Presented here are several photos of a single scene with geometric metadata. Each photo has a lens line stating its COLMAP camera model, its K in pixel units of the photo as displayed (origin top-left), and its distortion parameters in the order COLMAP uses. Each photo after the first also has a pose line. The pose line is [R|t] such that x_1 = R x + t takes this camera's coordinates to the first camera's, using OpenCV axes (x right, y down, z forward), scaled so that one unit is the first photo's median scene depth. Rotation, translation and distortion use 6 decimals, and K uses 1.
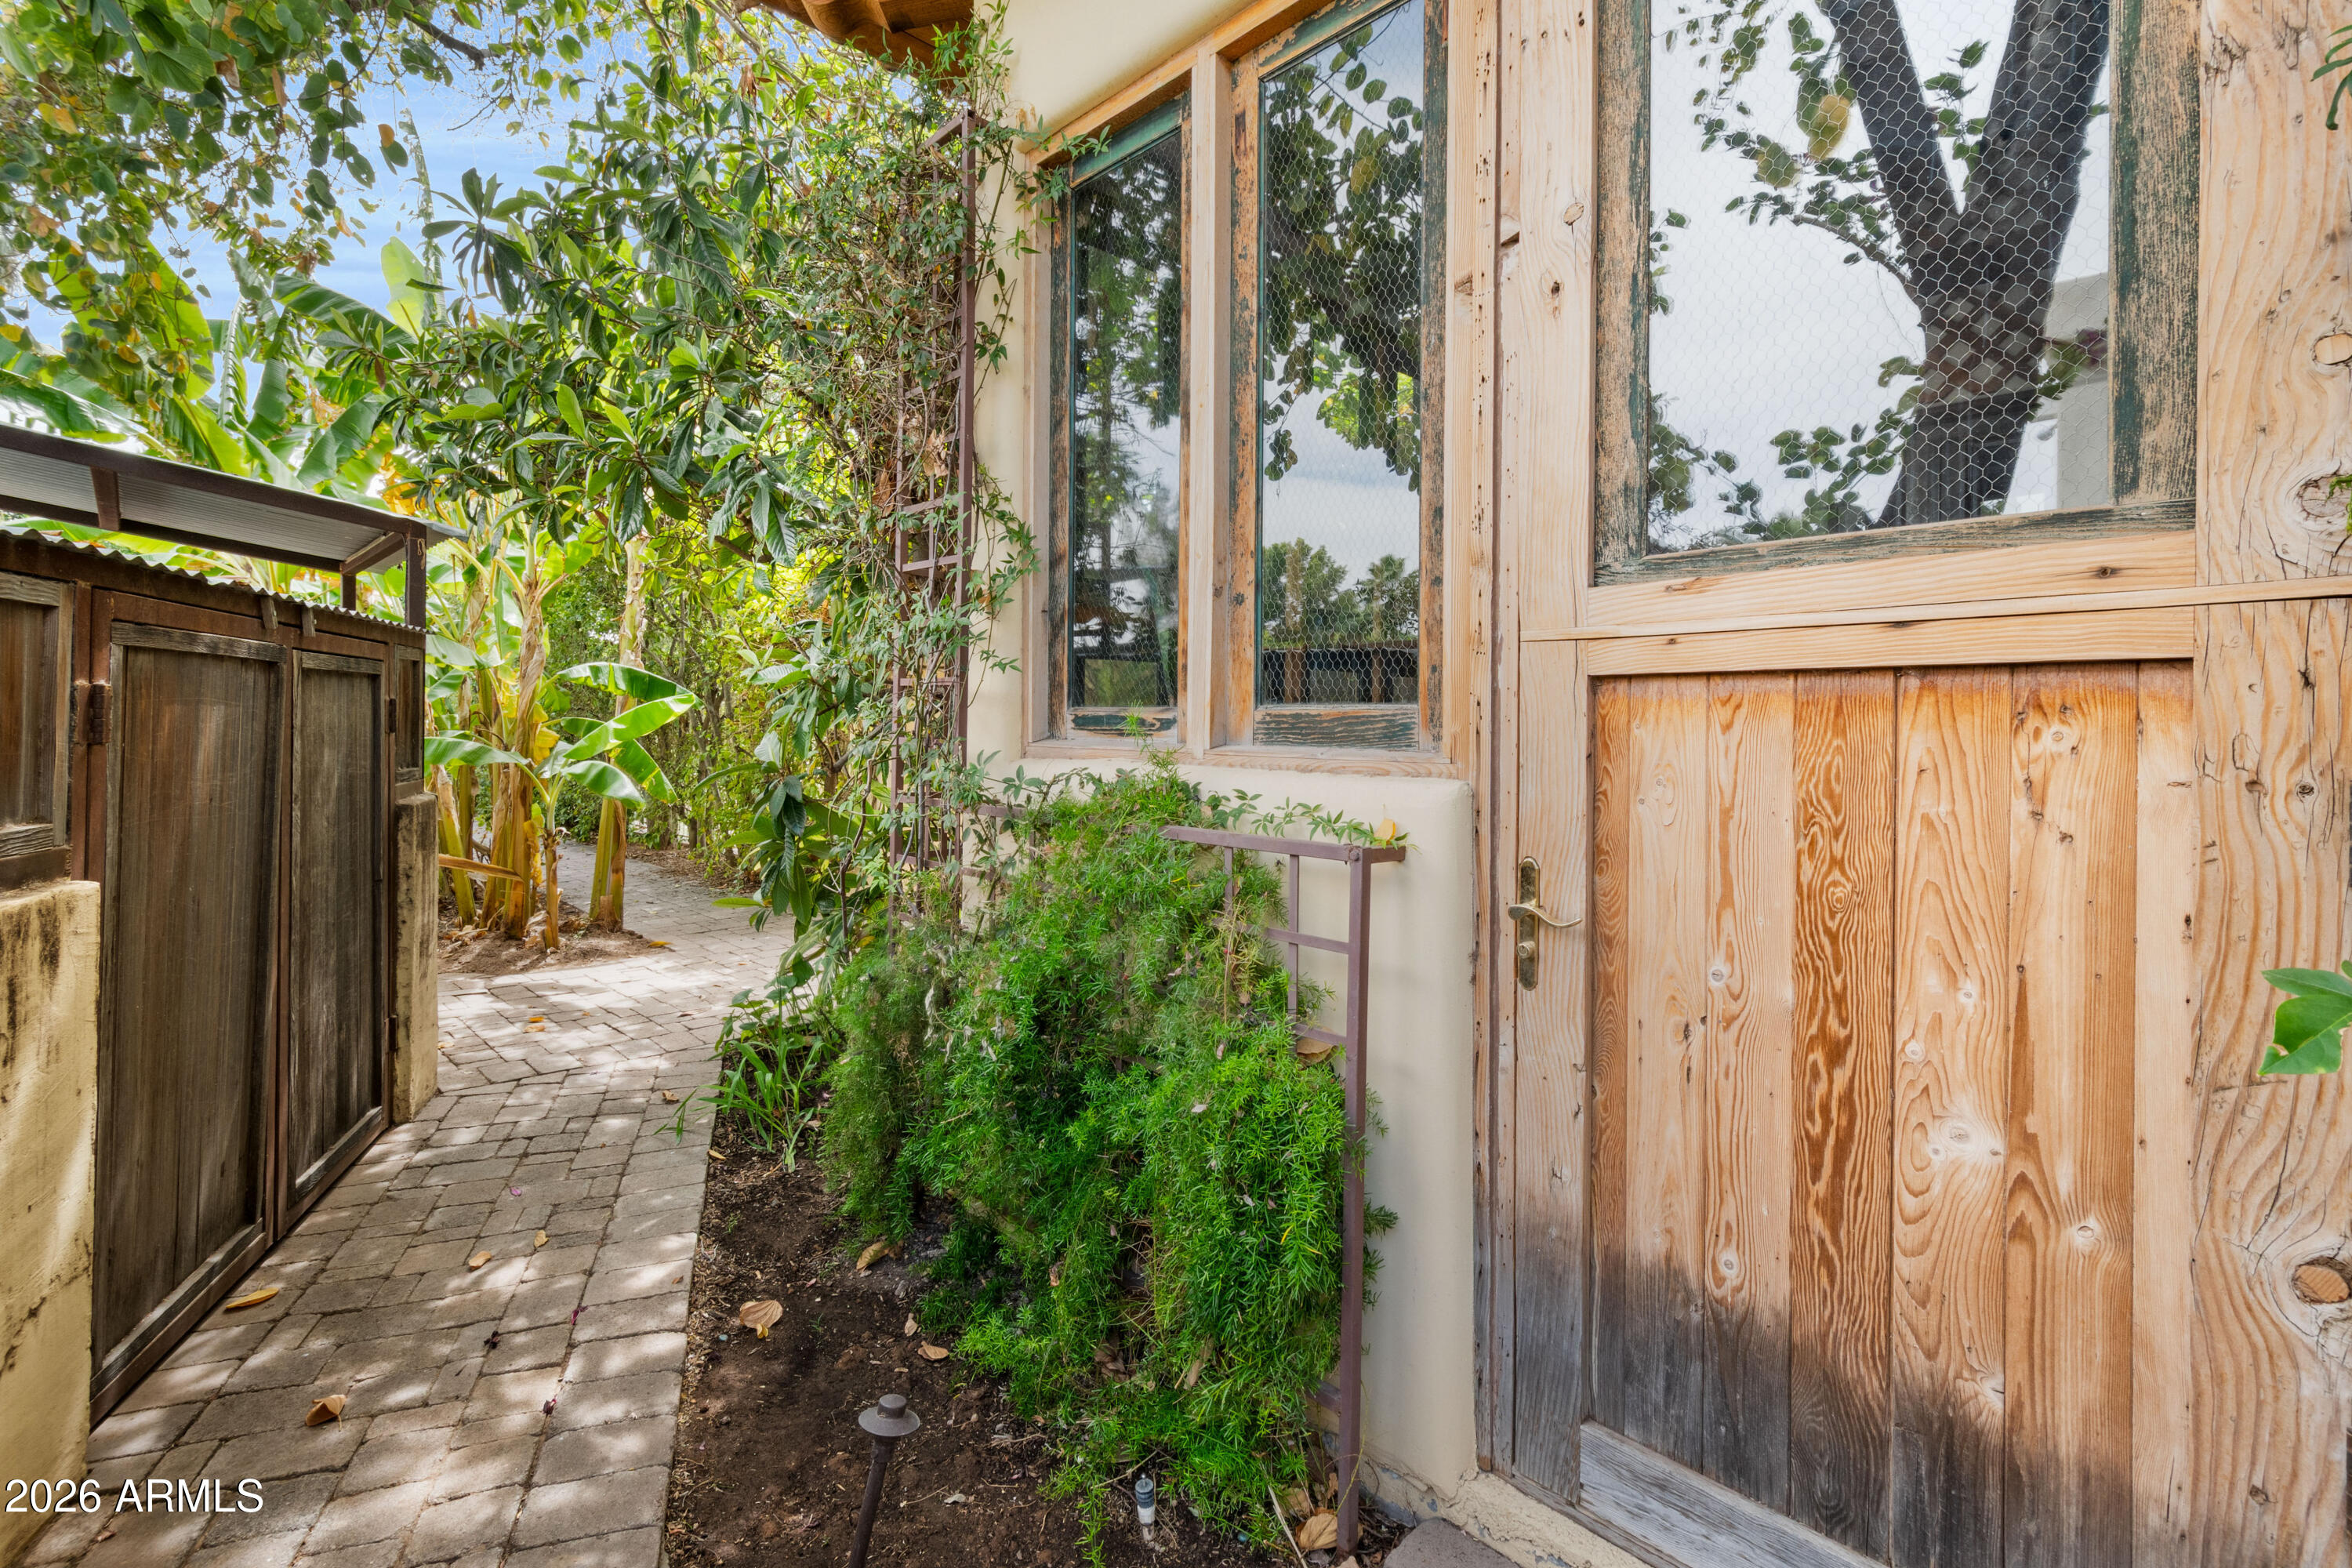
lens RADIAL K [[1061.0, 0, 1178.0], [0, 1061.0, 736.7], [0, 0, 1]] dist [-0.000955, -0.000492]
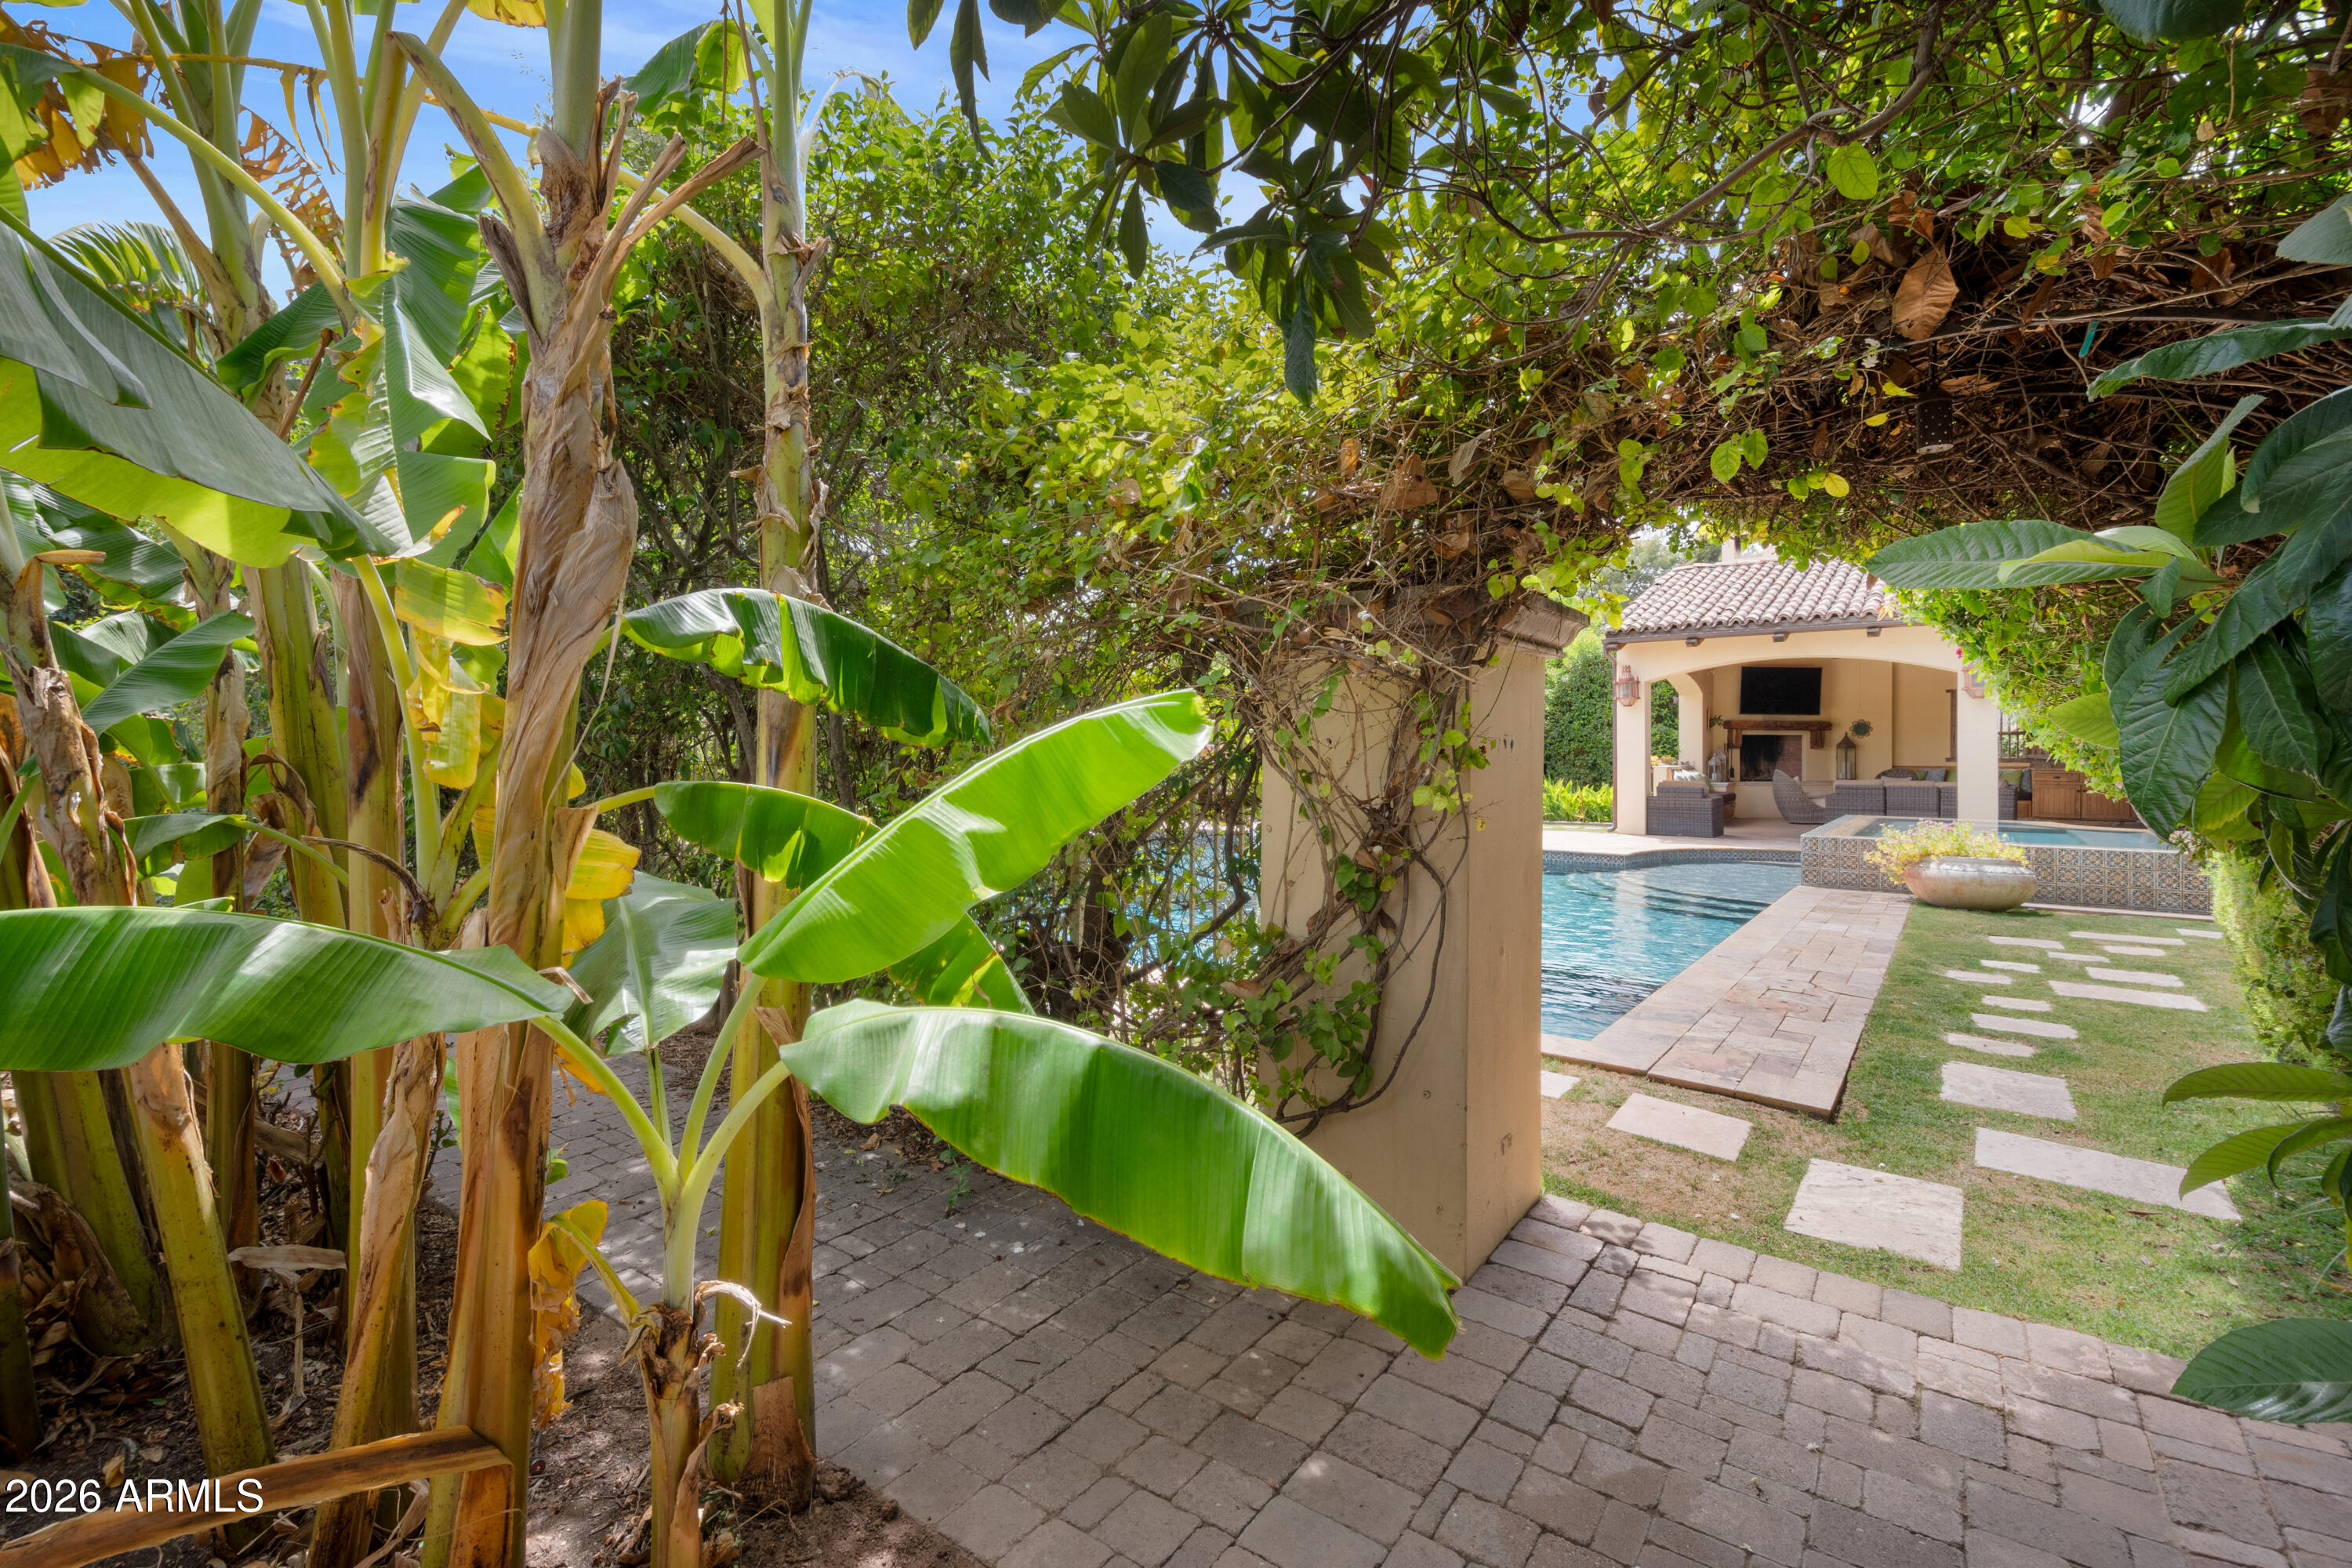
lens RADIAL K [[1040.0, 0, 1167.7], [0, 1040.0, 745.9], [0, 0, 1]] dist [-0.000098, -0.000065]
pose [[0.989351, 0.005917, 0.145431, -0.477922], [-0.003431, 0.999844, -0.017333, -0.022834], [-0.145511, 0.016650, 0.989217, 0.707307]]
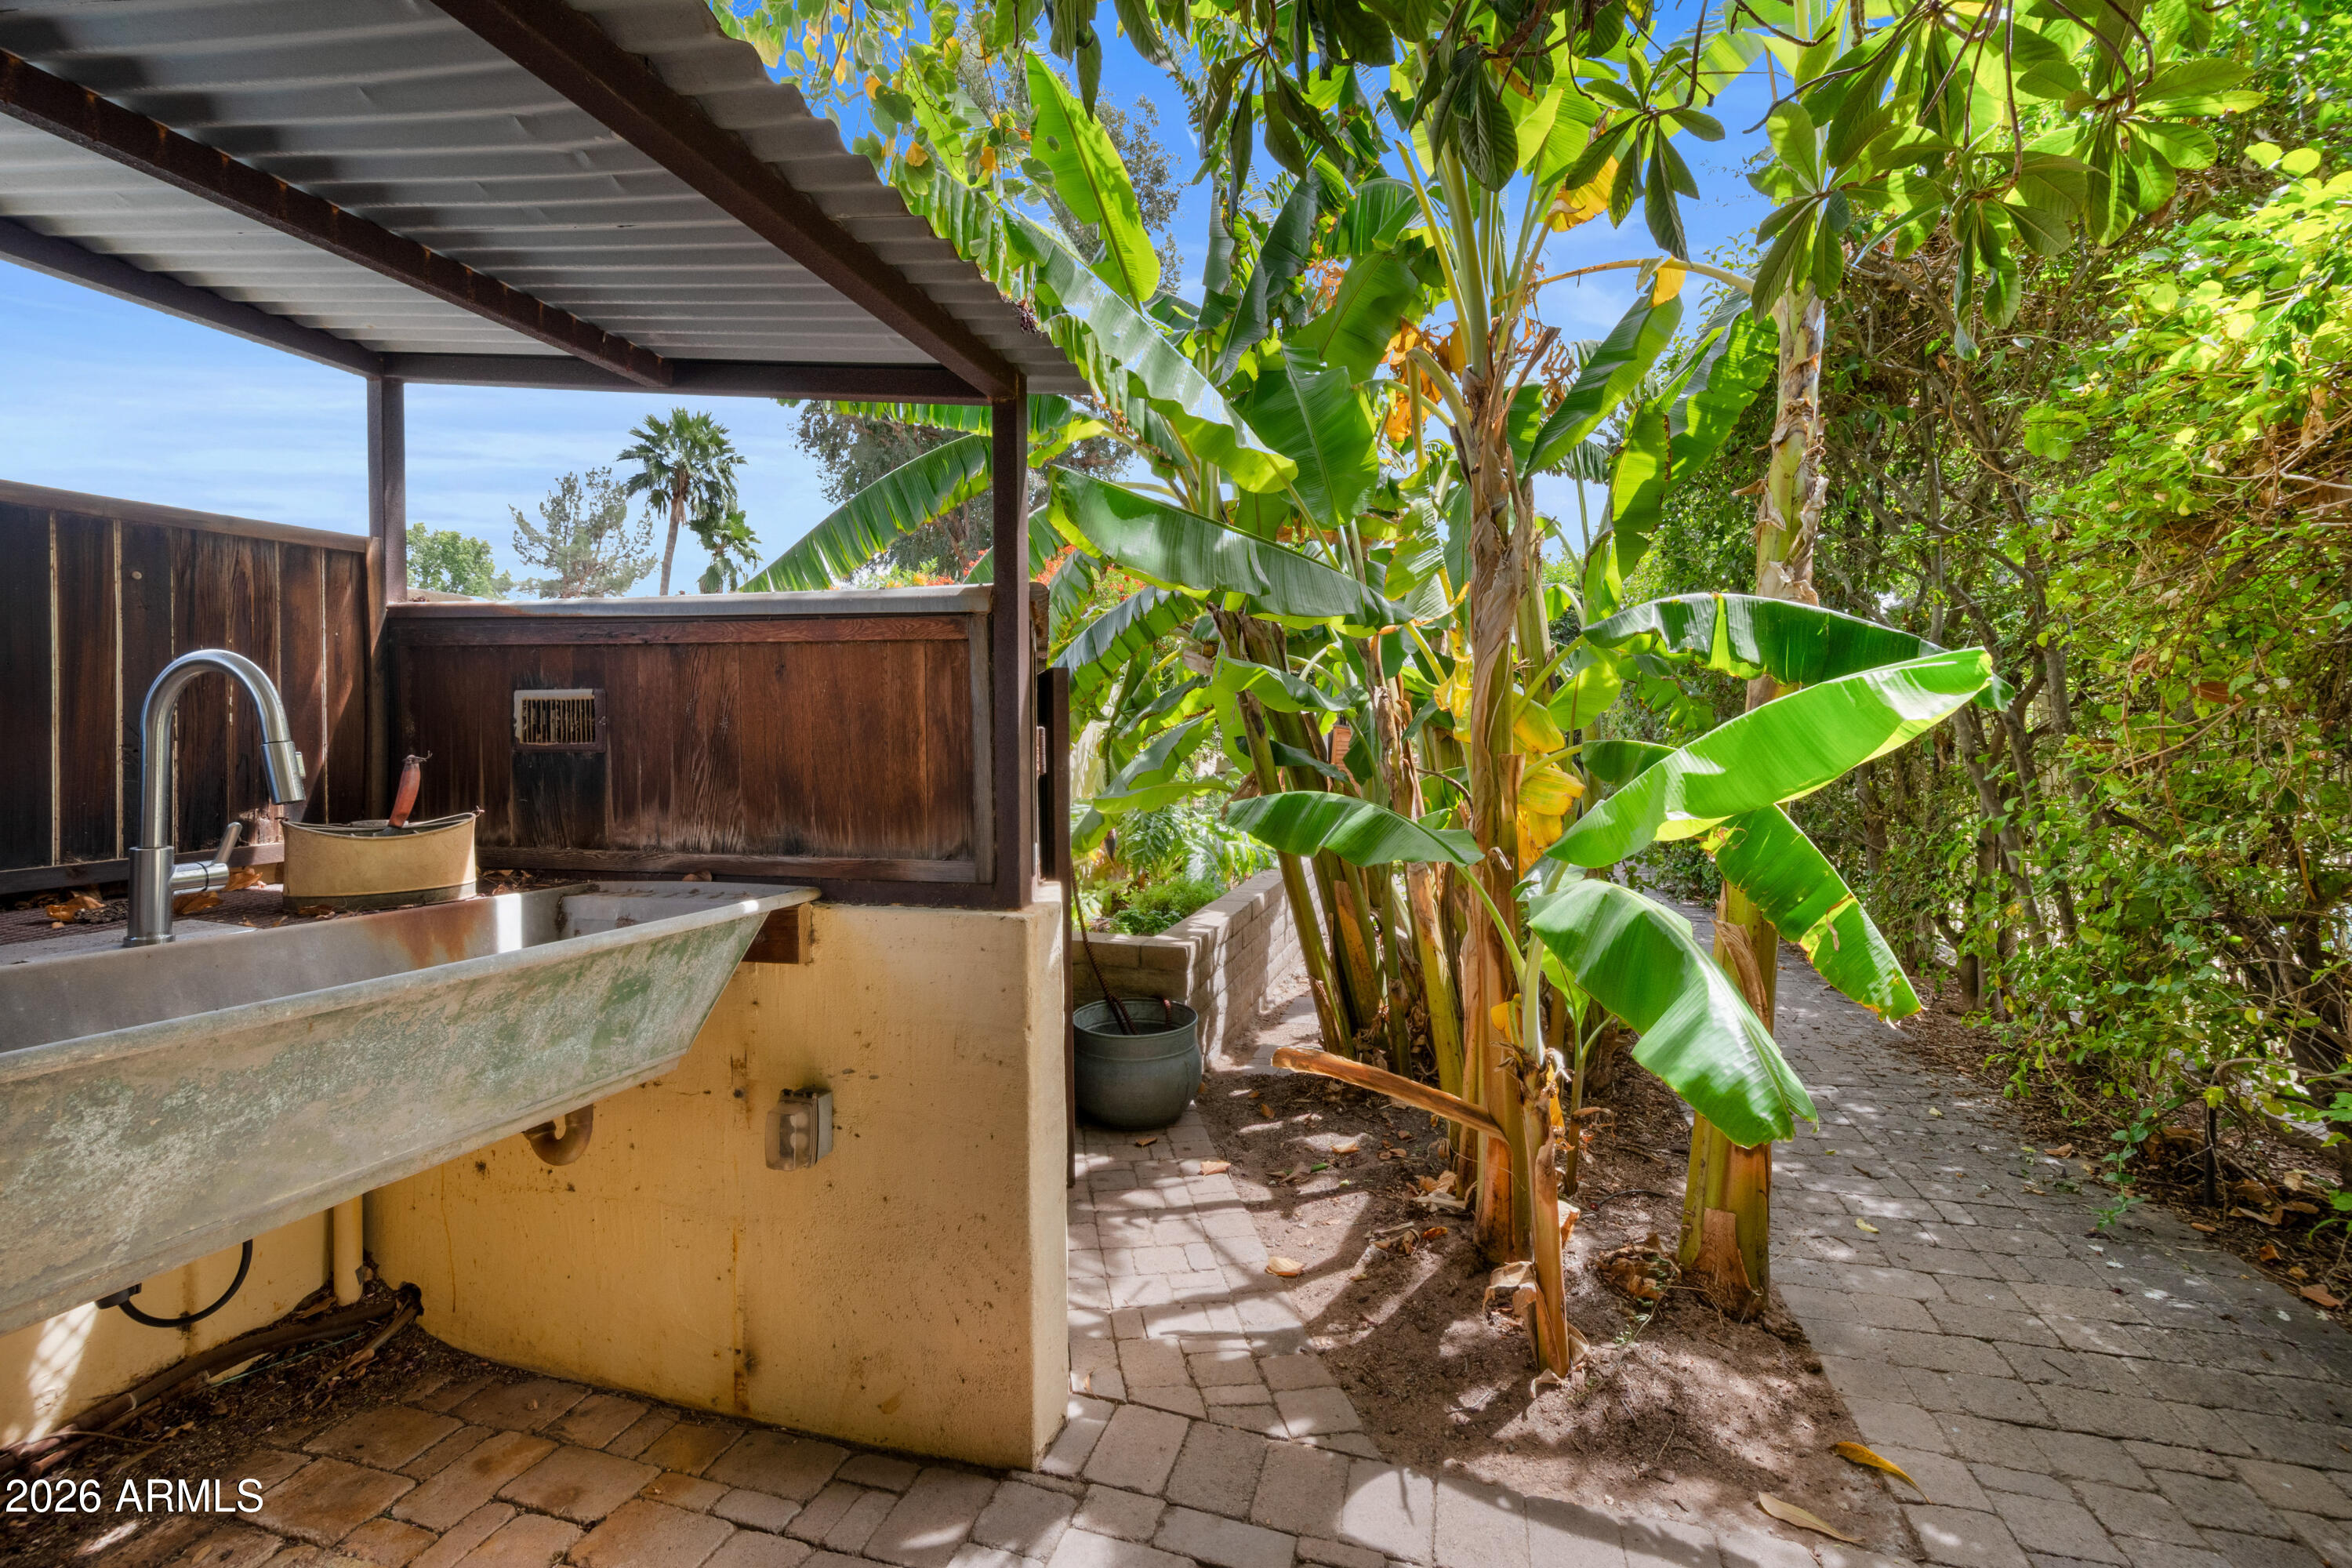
lens RADIAL K [[1040.0, 0, 1167.7], [0, 1040.0, 745.9], [0, 0, 1]] dist [-0.000098, -0.000065]
pose [[0.471624, -0.006457, -0.881776, -0.307841], [0.004807, 0.999977, -0.004751, -0.015091], [0.881786, -0.001998, 0.471645, 0.664526]]
